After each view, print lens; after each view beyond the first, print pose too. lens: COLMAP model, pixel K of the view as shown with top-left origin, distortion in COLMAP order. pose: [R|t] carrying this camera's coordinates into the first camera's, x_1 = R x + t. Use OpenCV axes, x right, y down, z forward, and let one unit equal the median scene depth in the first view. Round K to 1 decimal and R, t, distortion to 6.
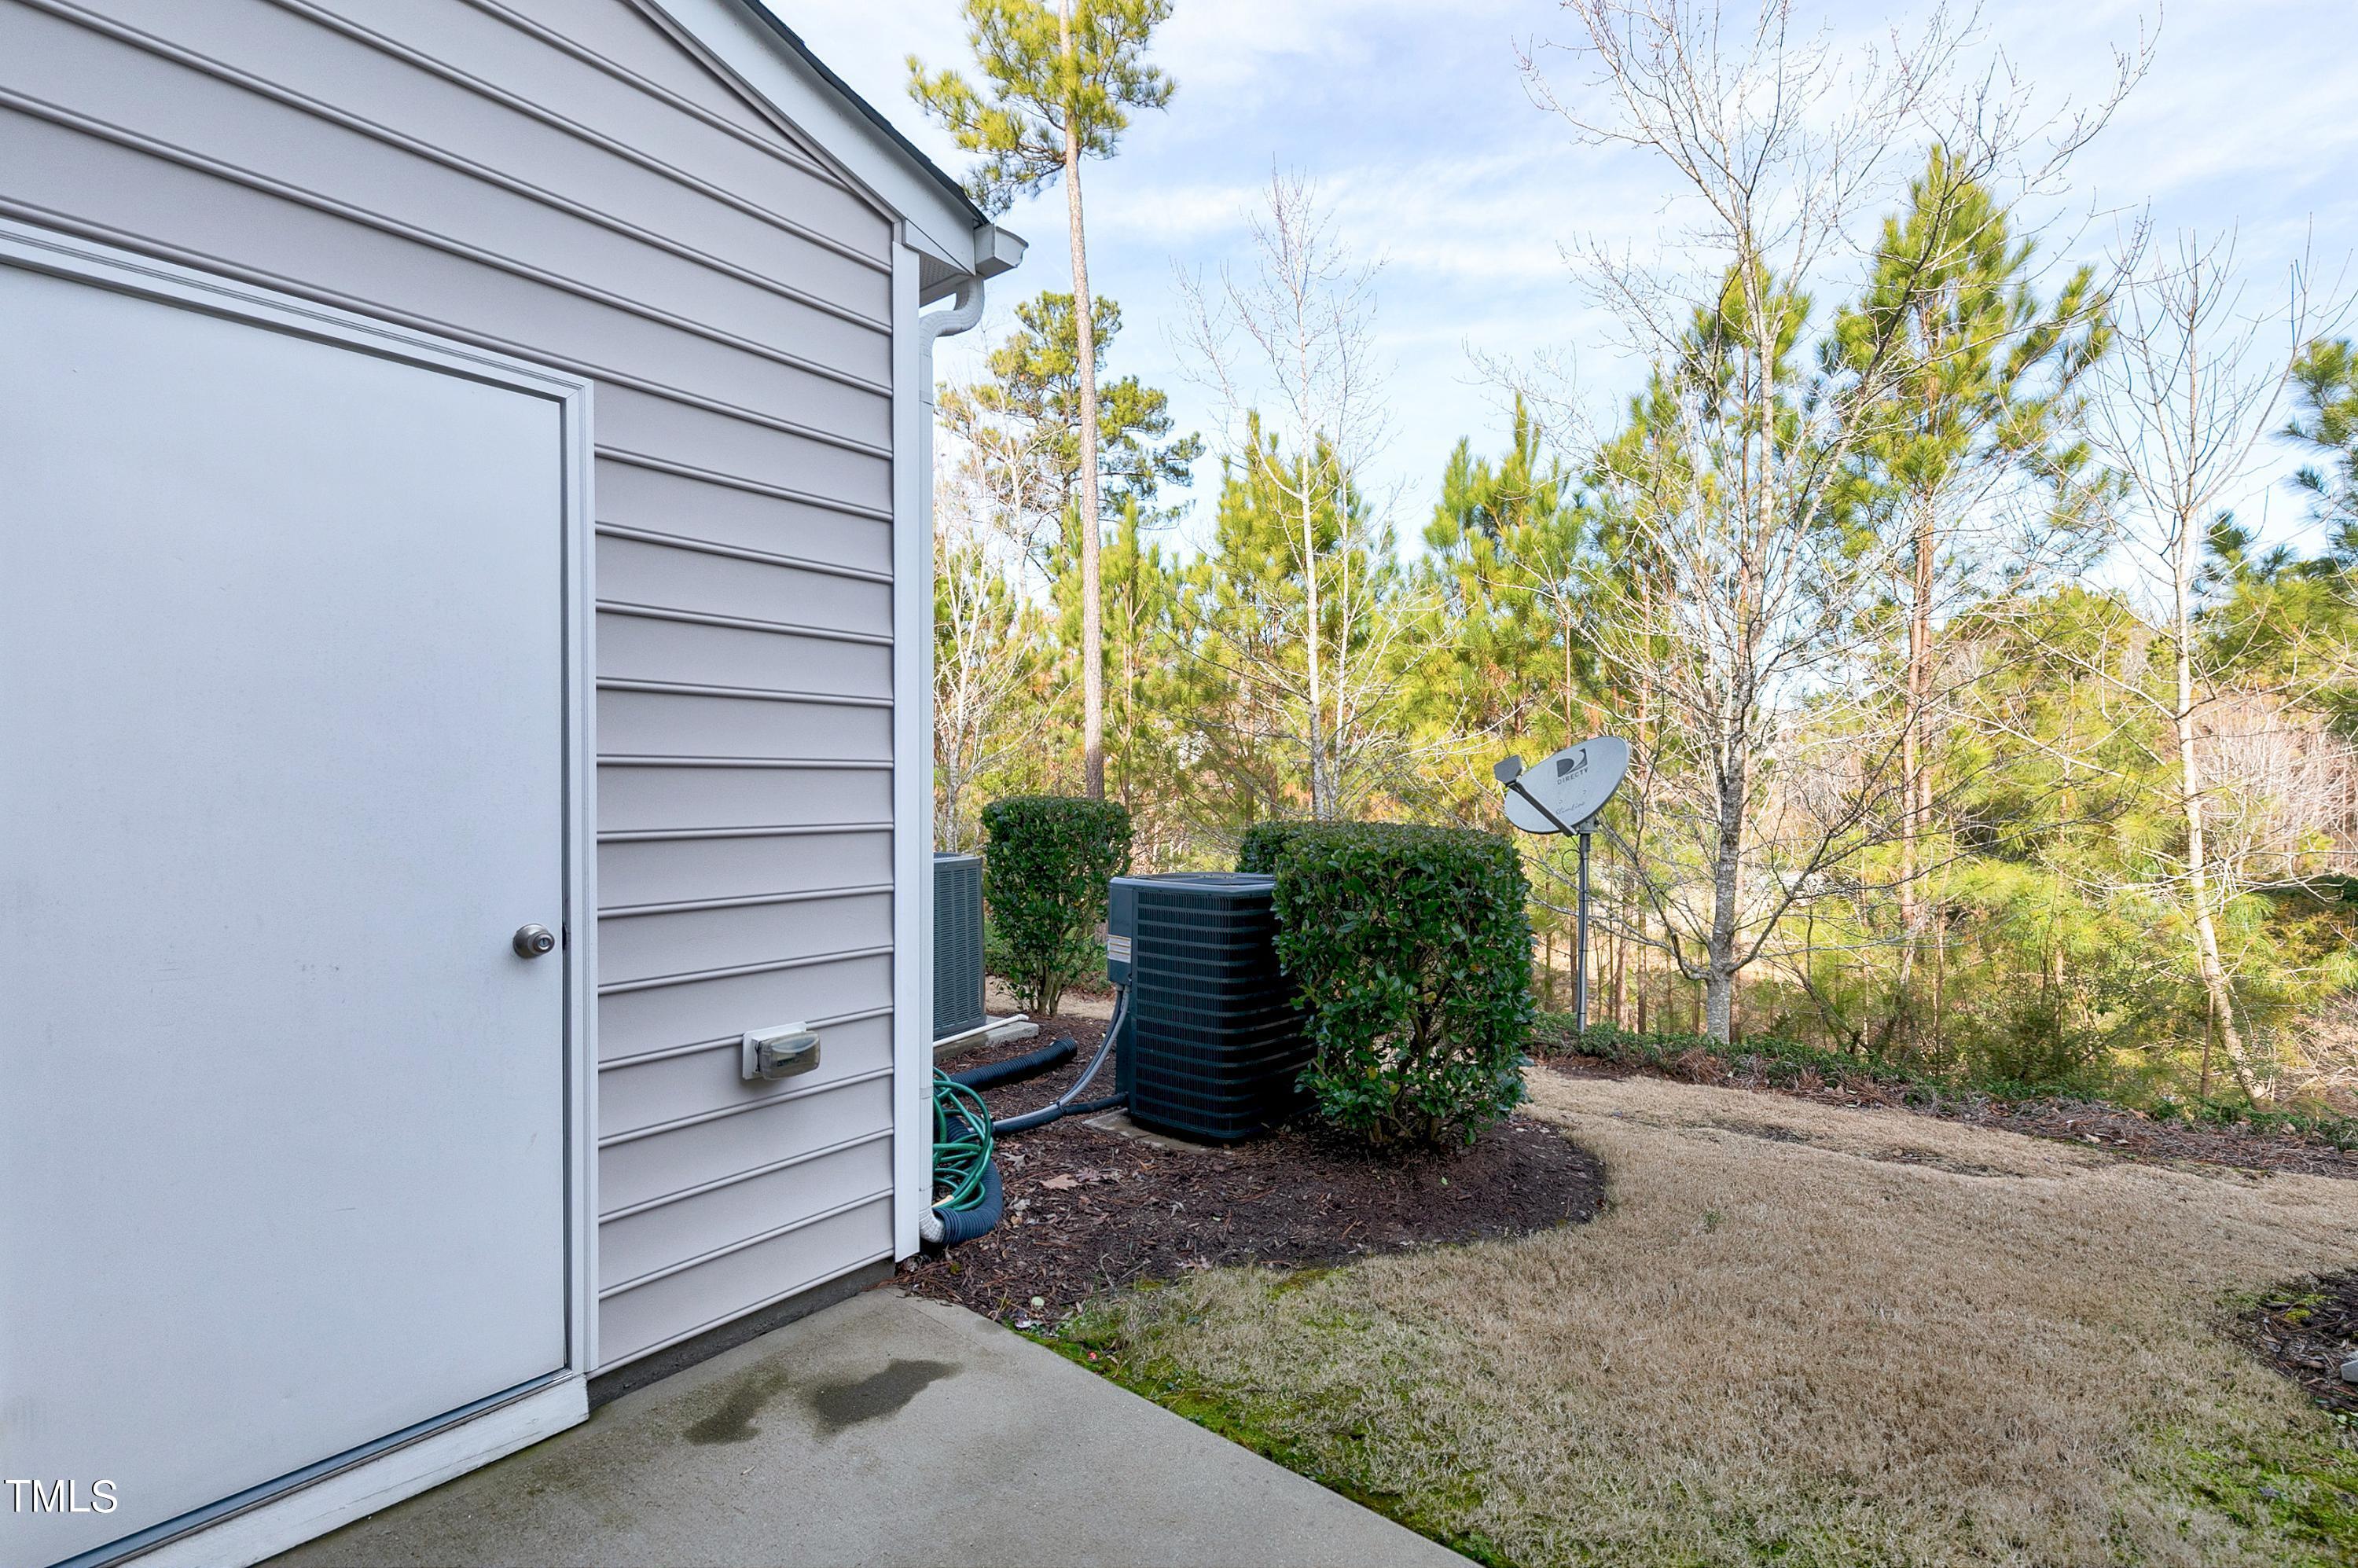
lens RADIAL K [[1080.4, 0, 1179.0], [0, 1080.4, 784.0], [0, 0, 1]] dist [0.001252, -0.000122]
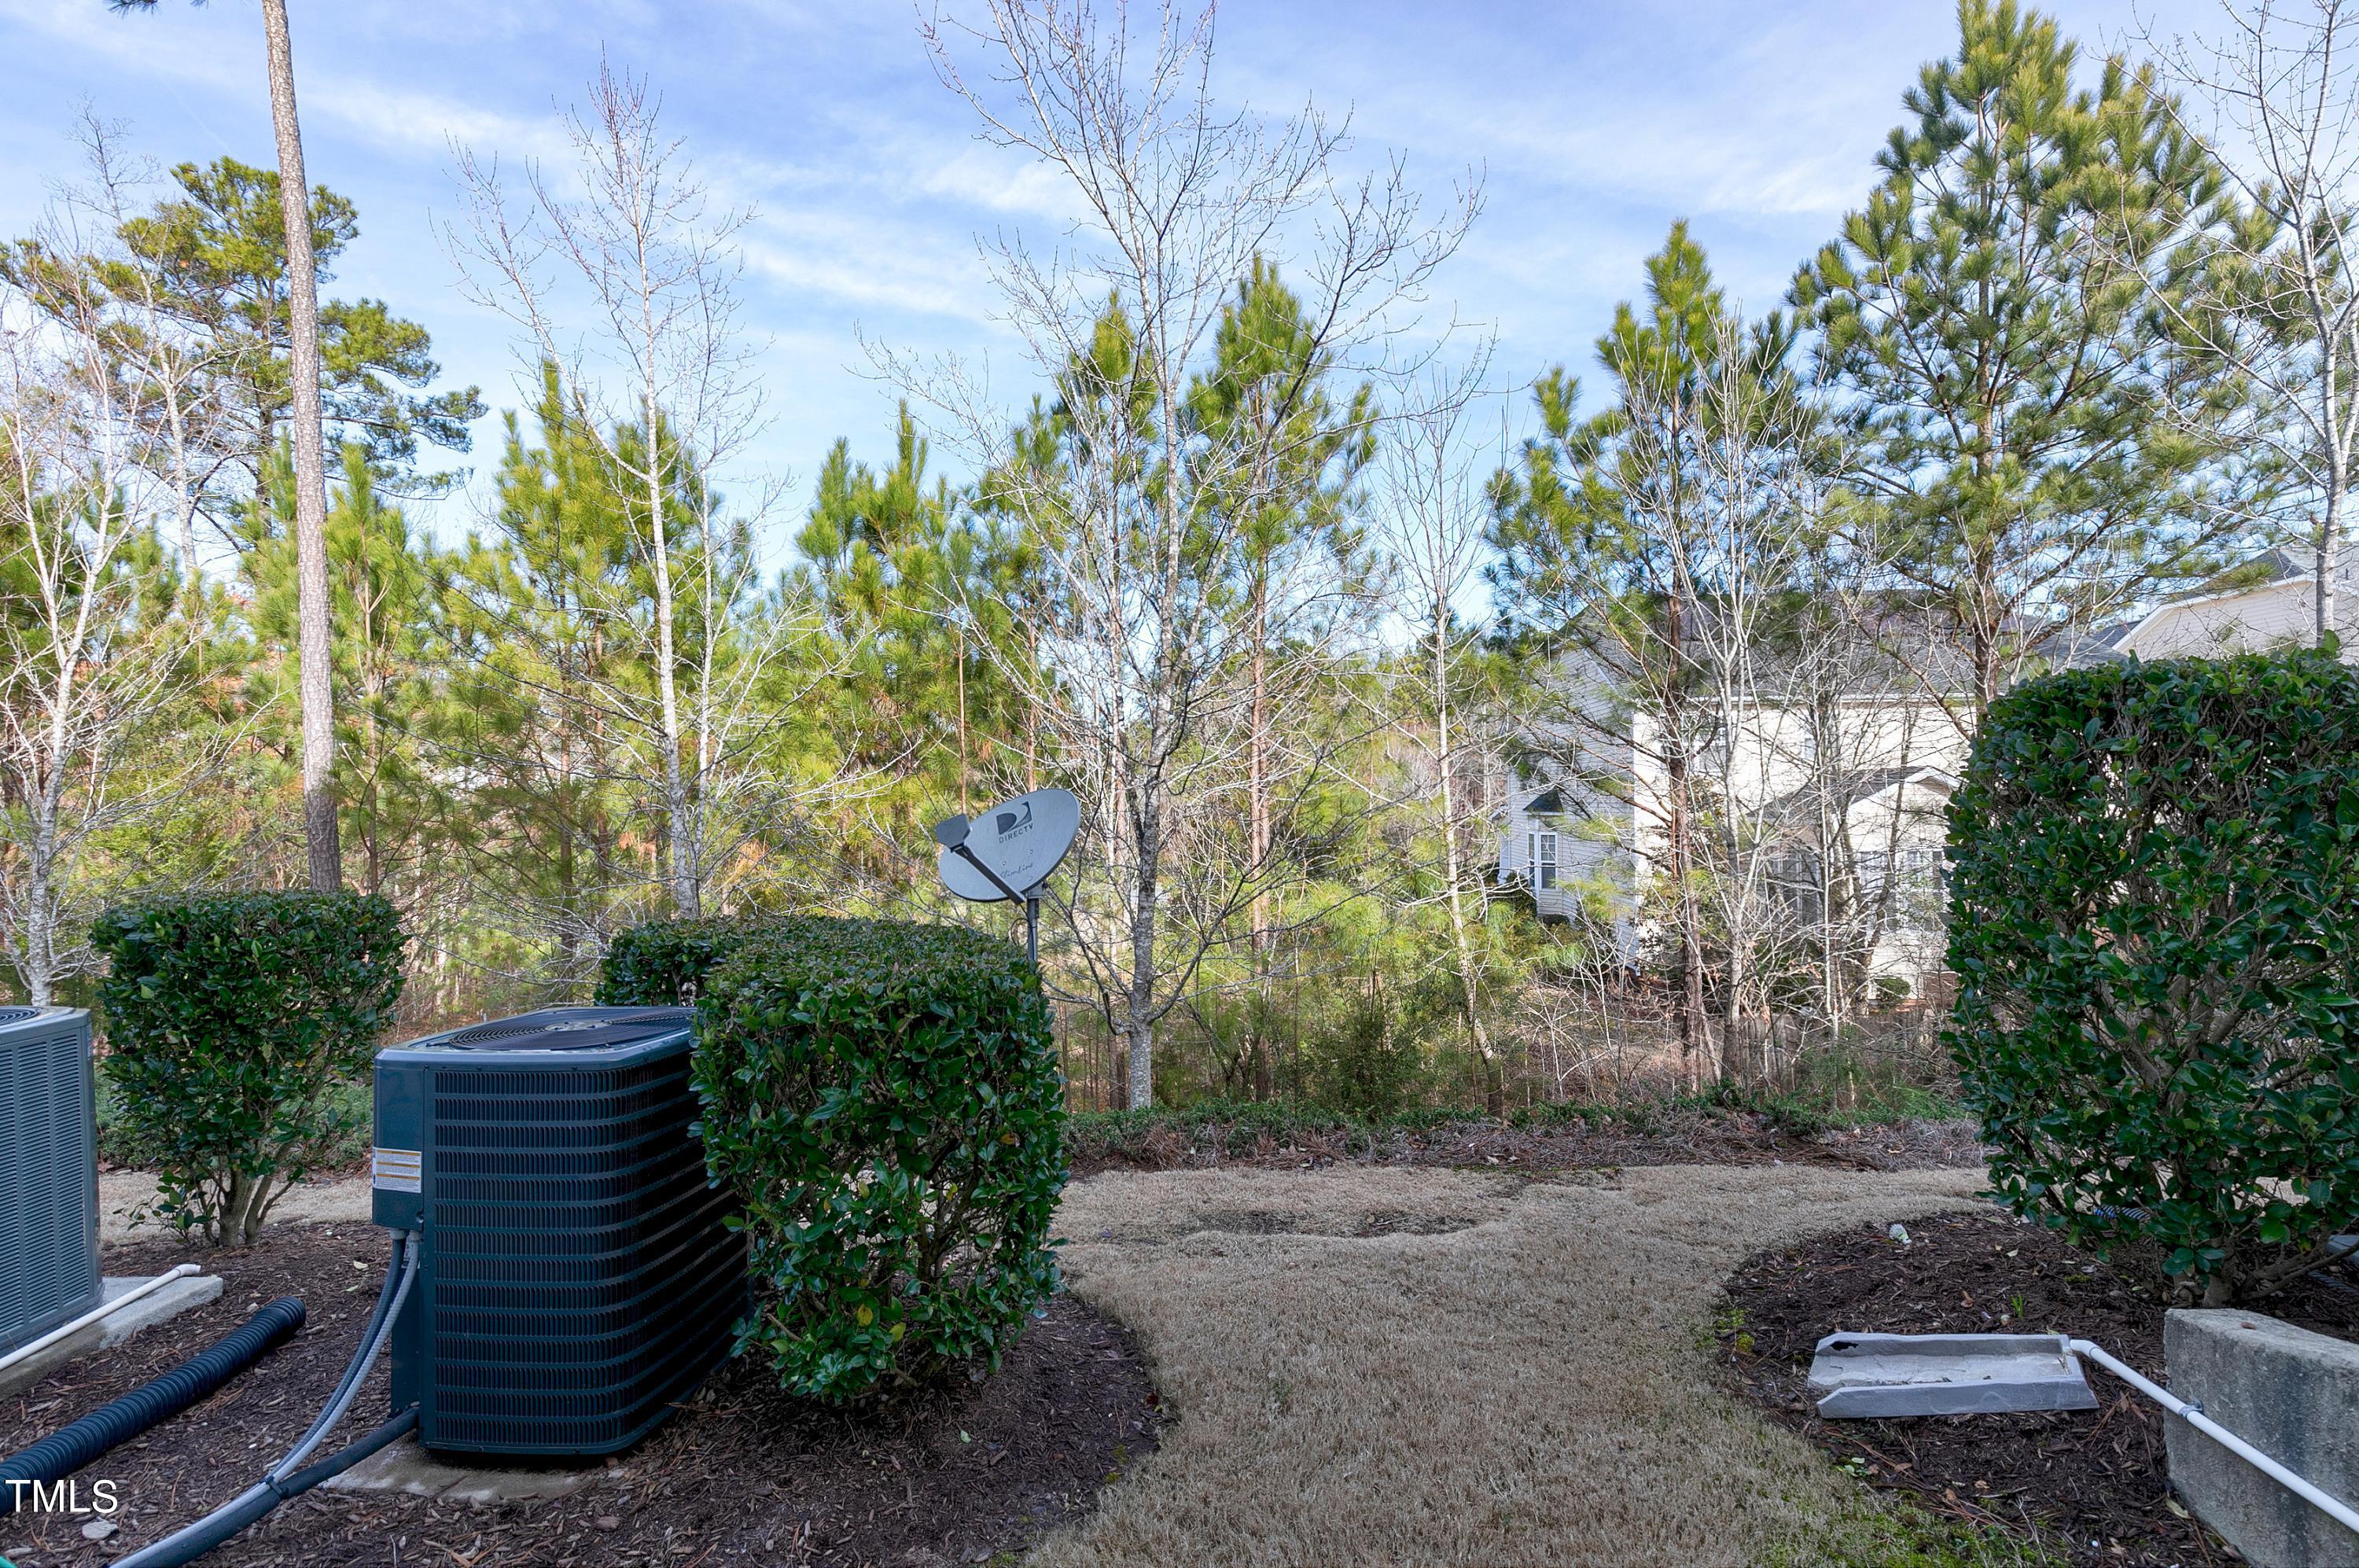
lens RADIAL K [[1089.8, 0, 1179.5], [0, 1089.8, 784.0], [0, 0, 1]] dist [-0.013589, 0.005370]
pose [[0.827792, -0.010076, 0.560944, -0.013928], [0.020581, 0.999711, -0.012415, -0.020640], [-0.560657, 0.021822, 0.827760, 0.116573]]
